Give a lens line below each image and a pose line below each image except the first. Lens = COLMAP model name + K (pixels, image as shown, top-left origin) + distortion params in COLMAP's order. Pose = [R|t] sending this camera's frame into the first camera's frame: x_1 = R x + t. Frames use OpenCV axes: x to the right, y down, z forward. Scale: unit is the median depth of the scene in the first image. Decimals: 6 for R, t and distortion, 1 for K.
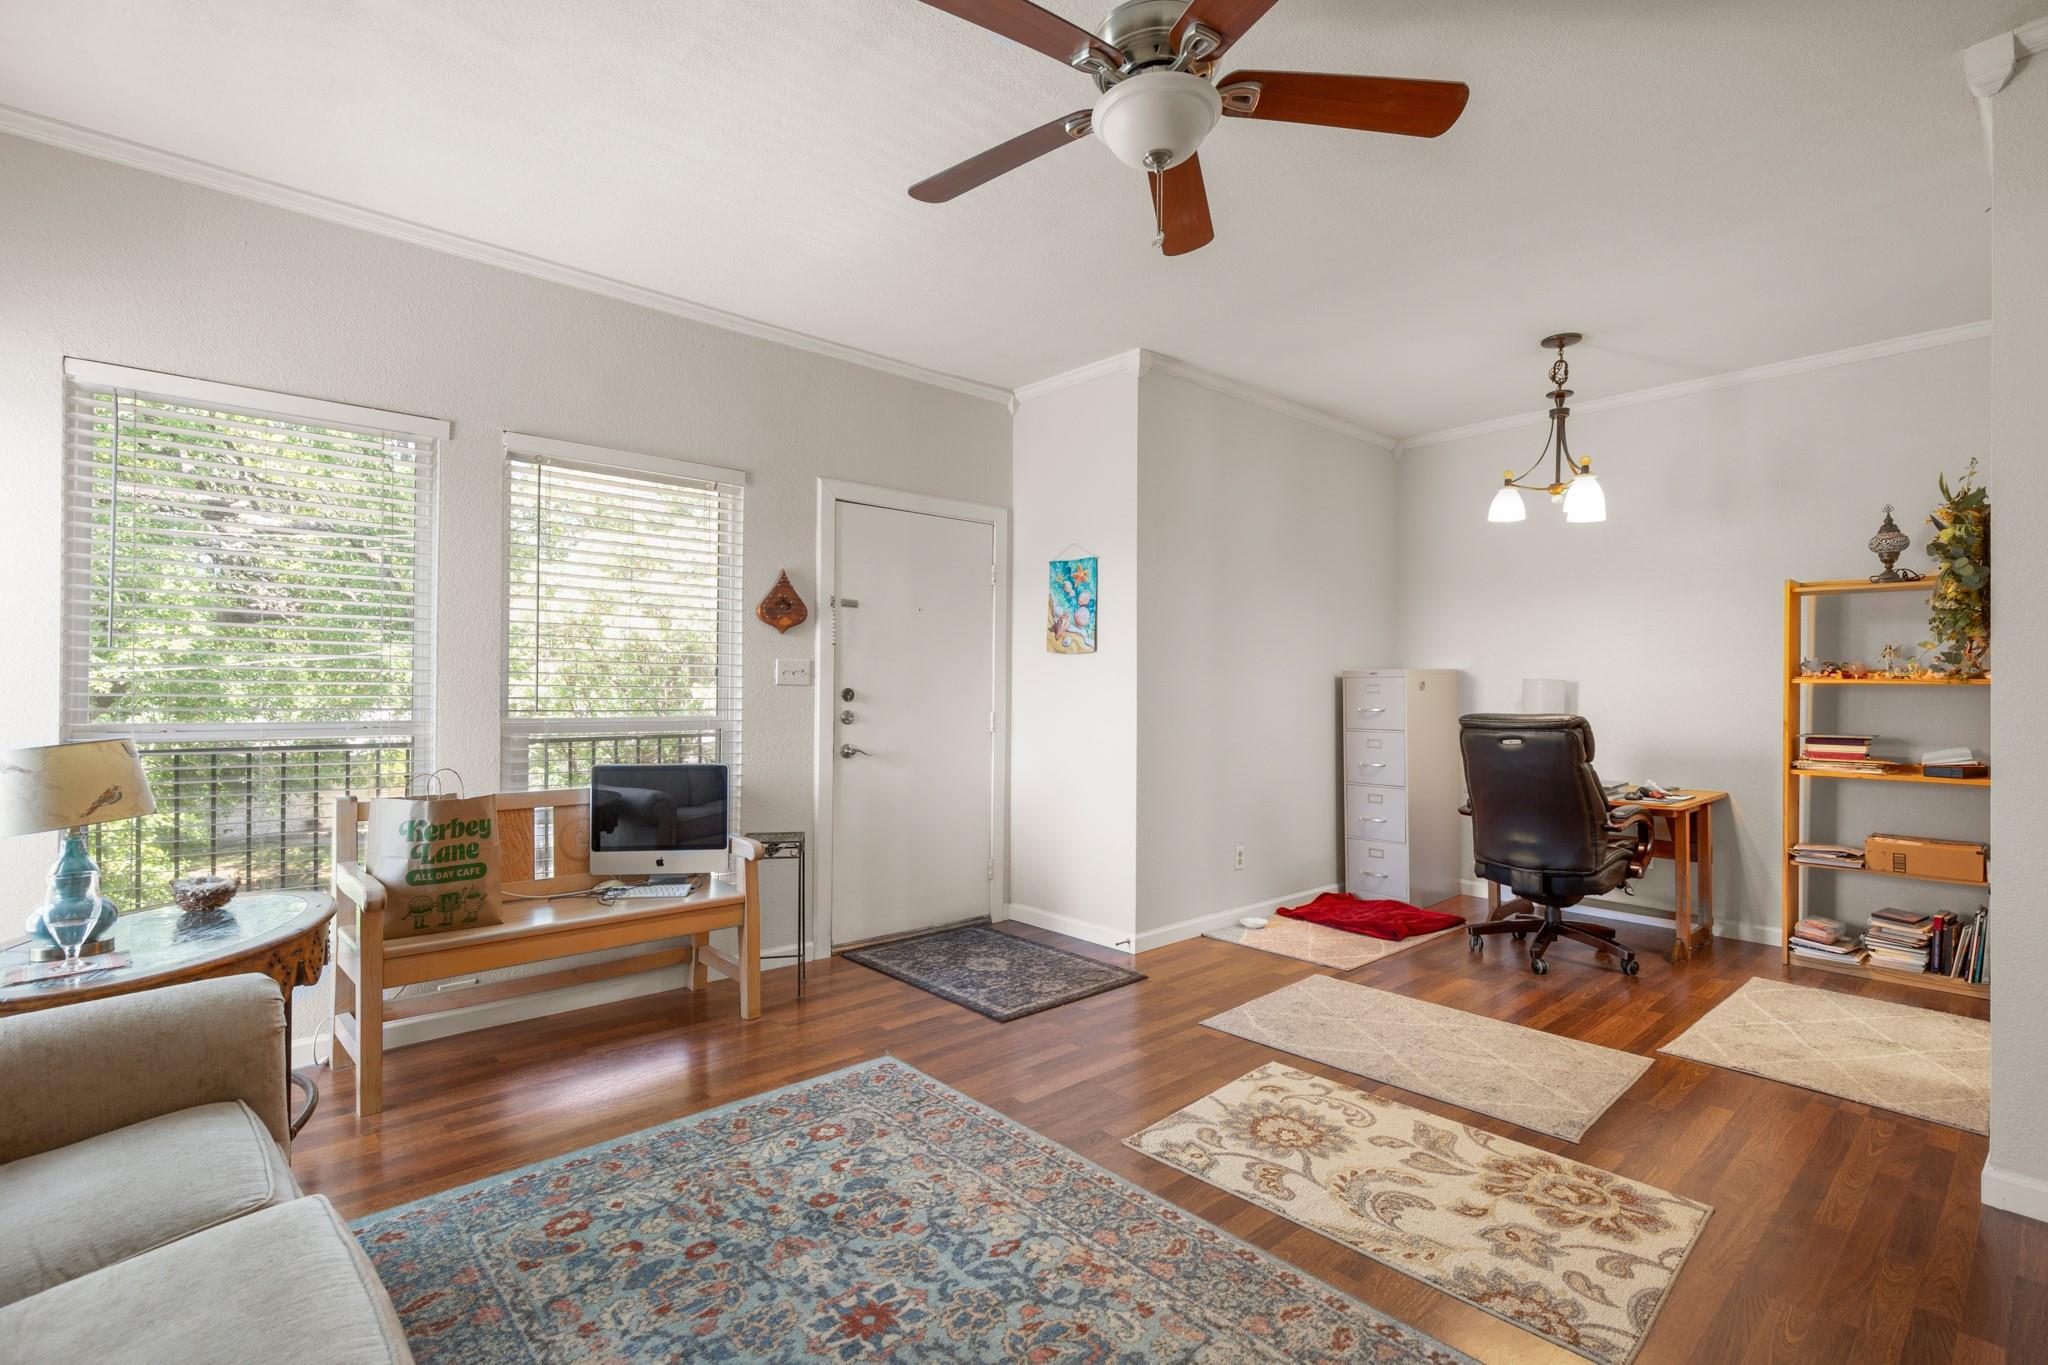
lens RADIAL K [[928.1, 0, 1041.4], [0, 928.1, 687.5], [0, 0, 1]] dist [0.001631, -0.000001]
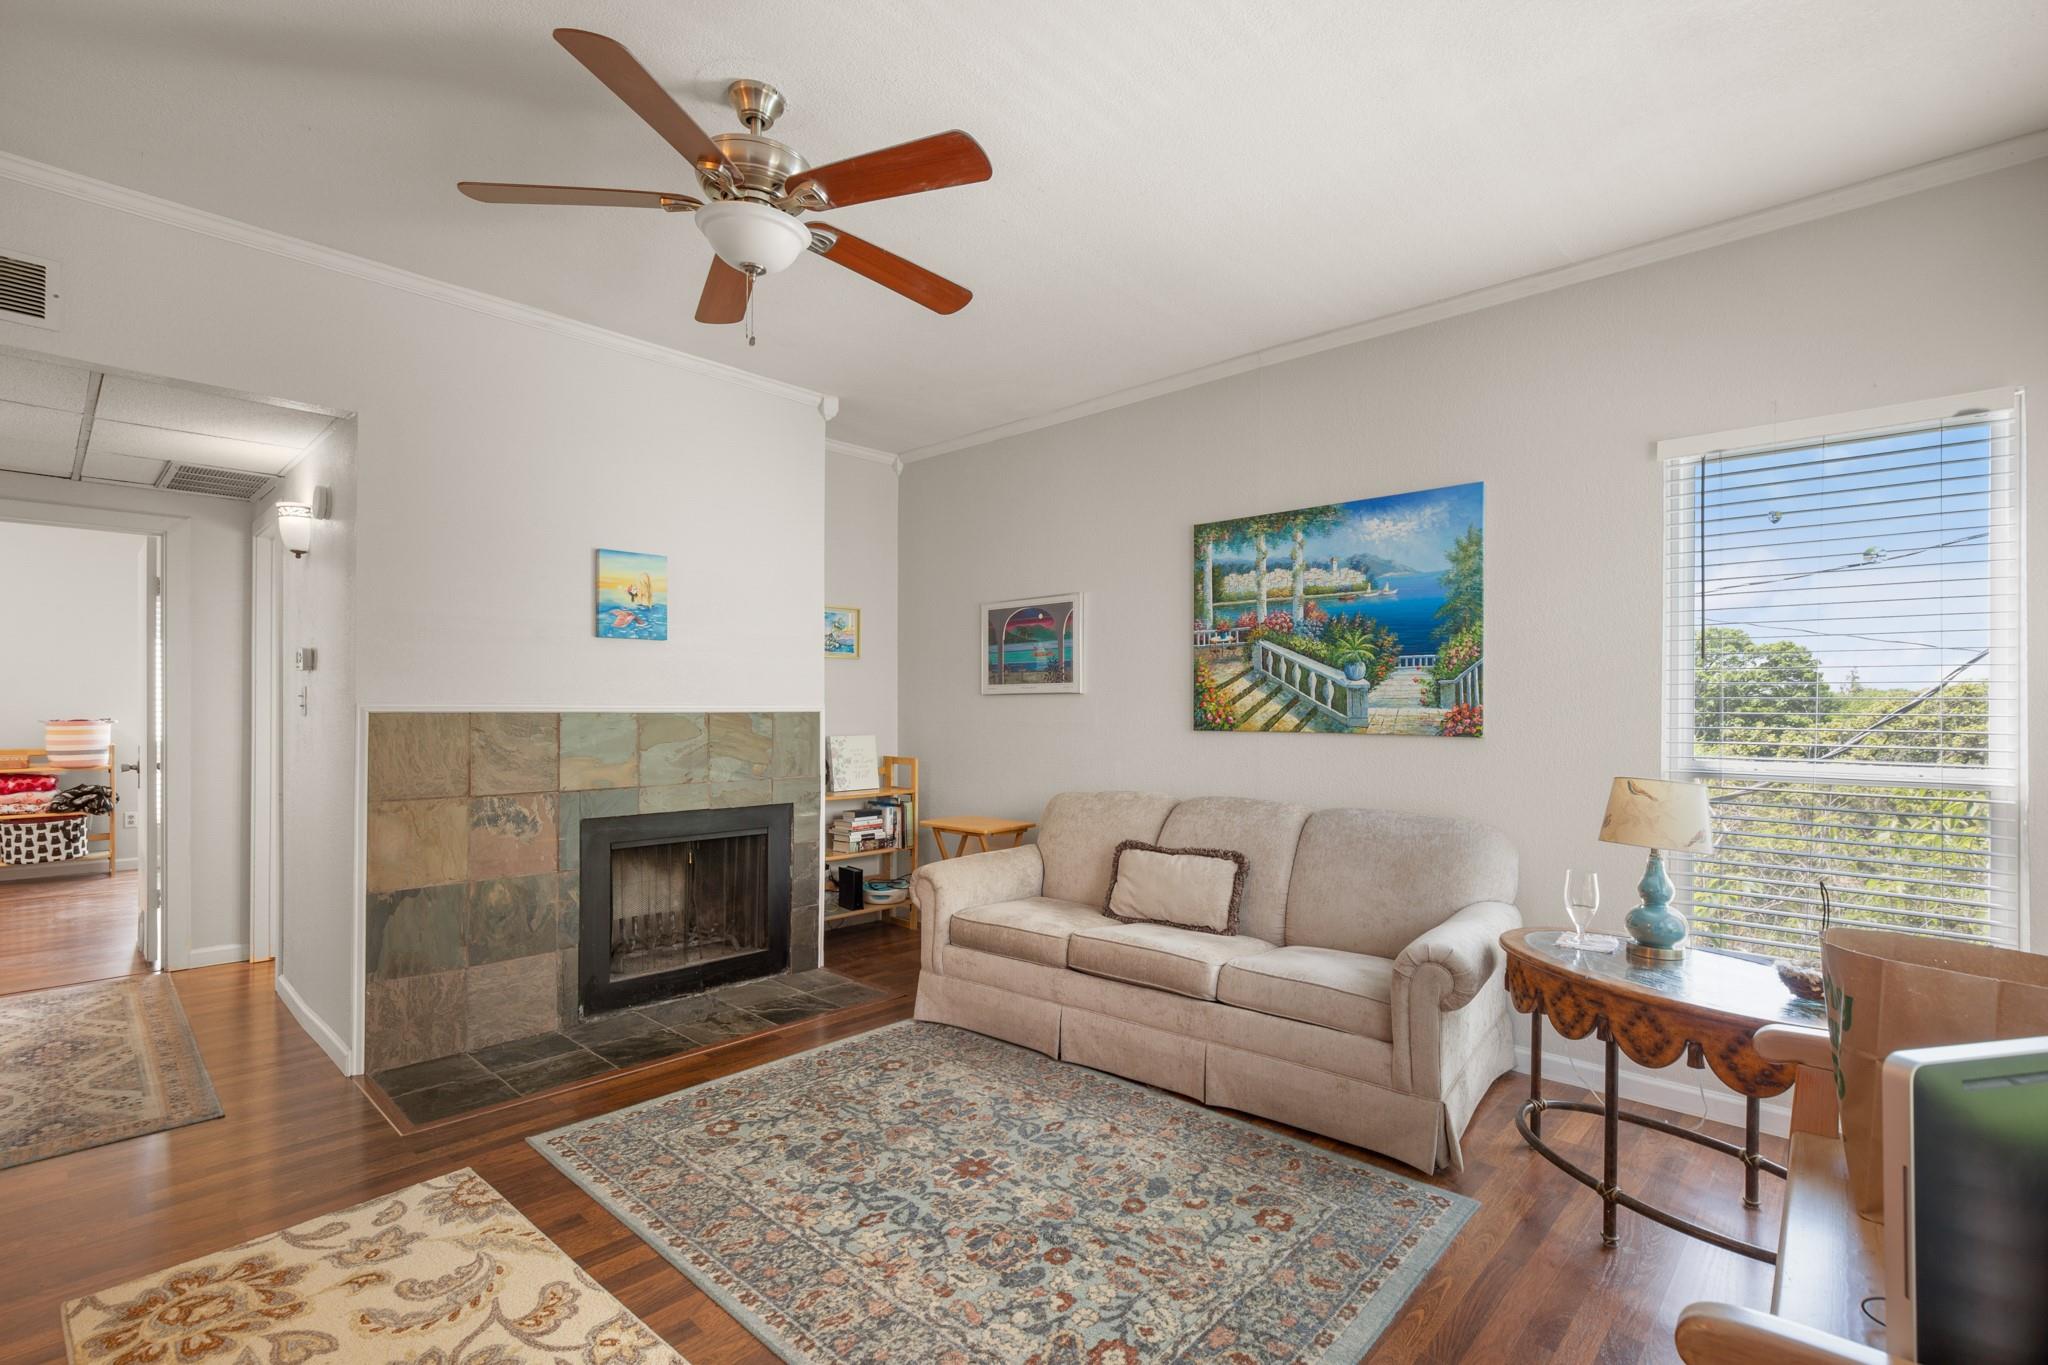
lens RADIAL K [[941.0, 0, 1033.7], [0, 941.0, 708.1], [0, 0, 1]] dist [0.001008, 0.000317]
pose [[-0.996172, -0.011559, -0.086651, -0.063553], [-0.011376, 0.999932, -0.002595, -0.010209], [0.086675, -0.001600, -0.996235, 1.070846]]
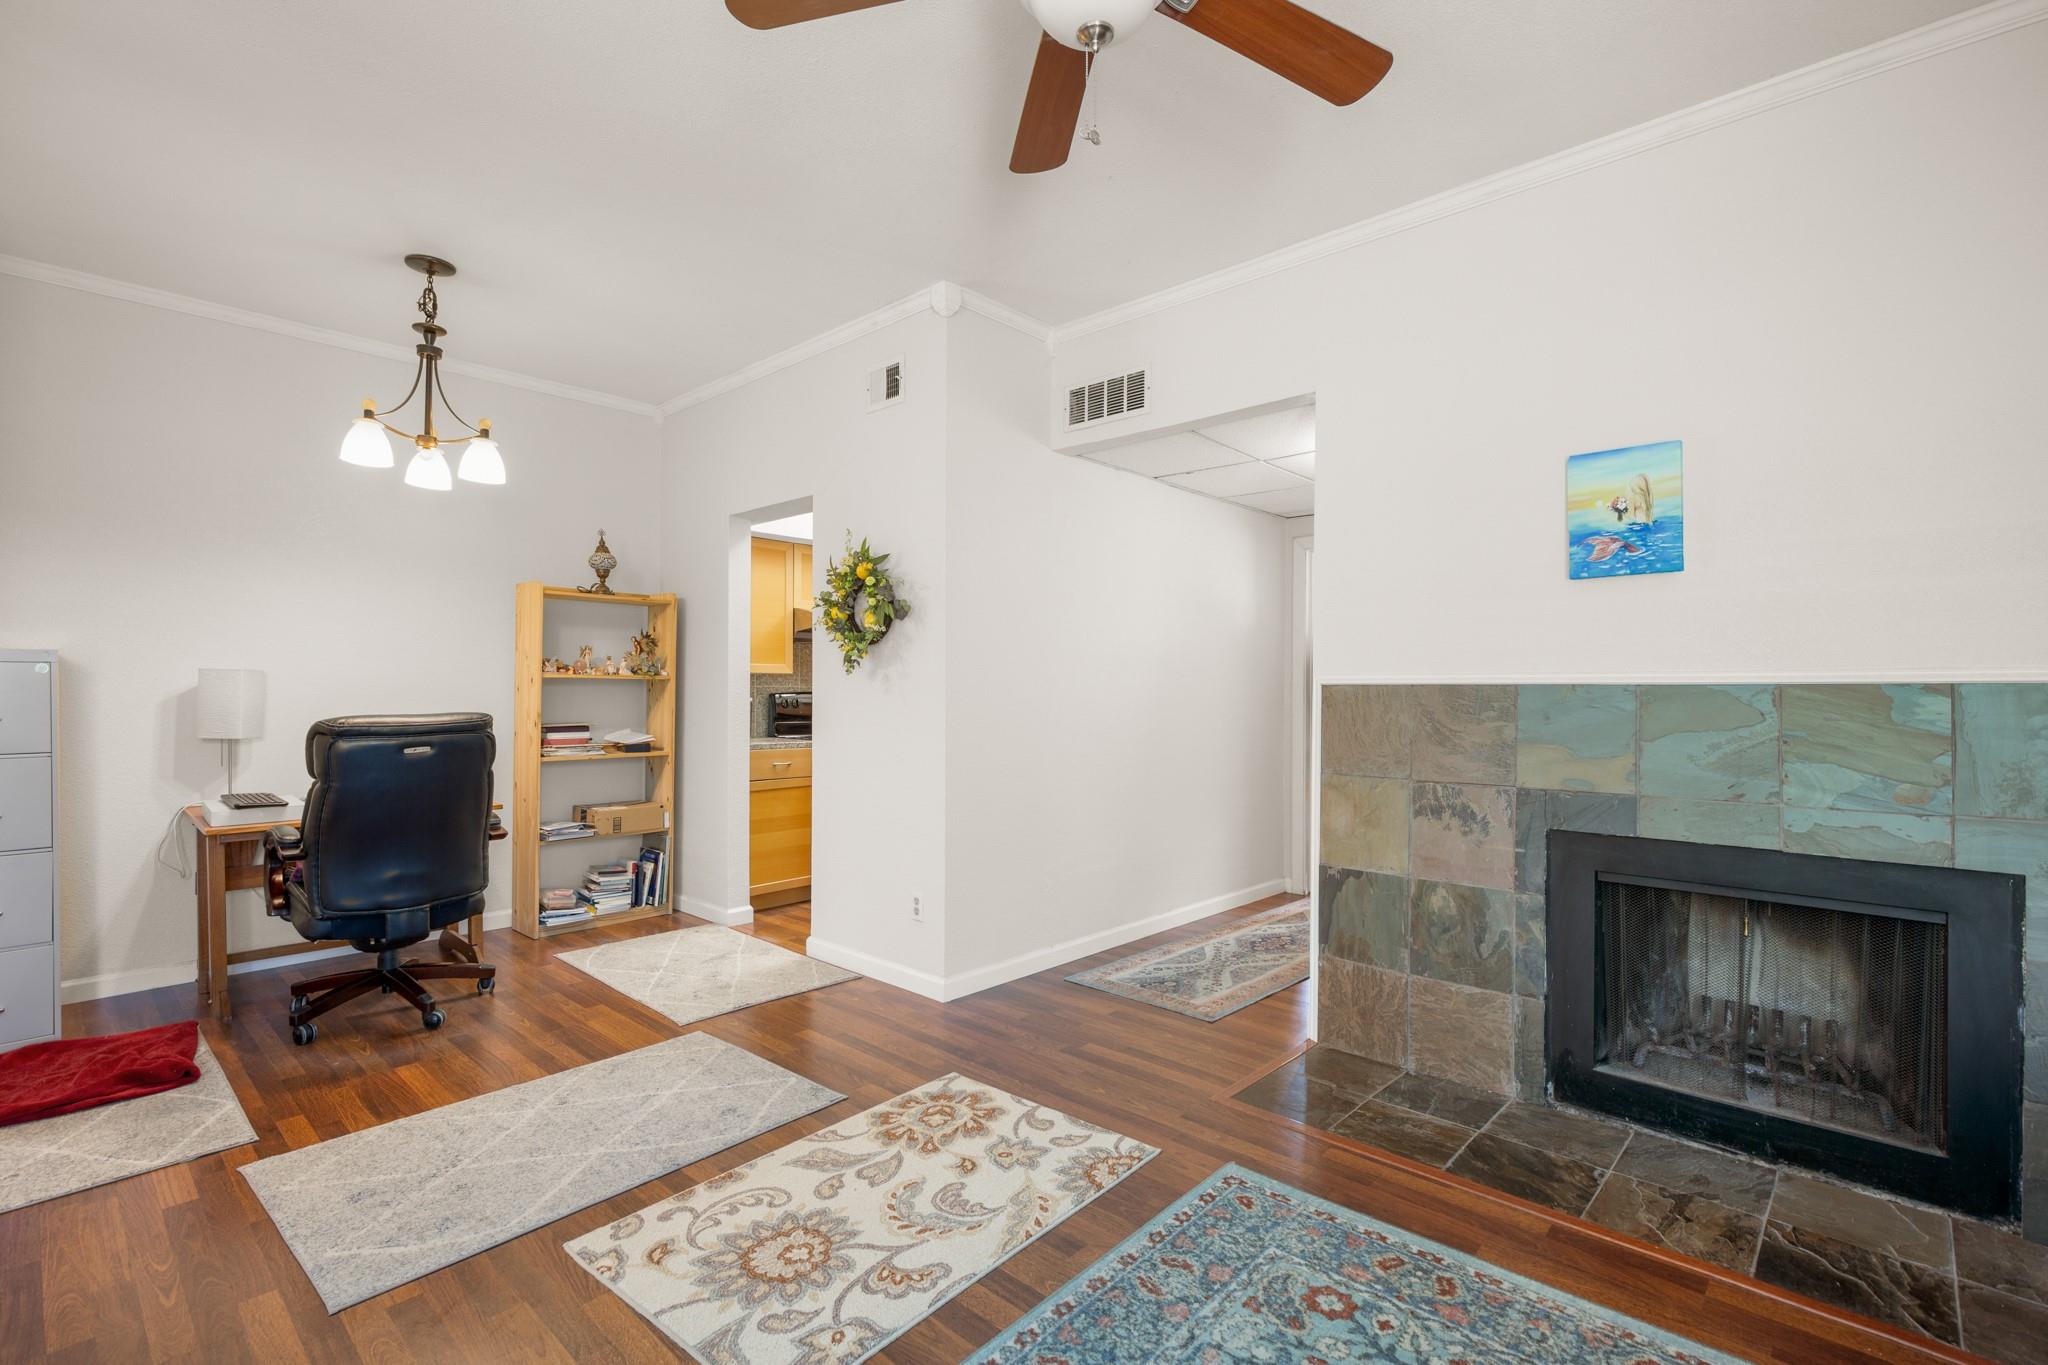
lens RADIAL K [[928.1, 0, 1041.4], [0, 928.1, 687.5], [0, 0, 1]] dist [0.001631, -0.000001]
pose [[-0.098333, -0.005570, 0.995138, -0.334830], [-0.006538, 0.999966, 0.004951, -0.002069], [-0.995132, -0.006019, -0.098366, 0.546031]]
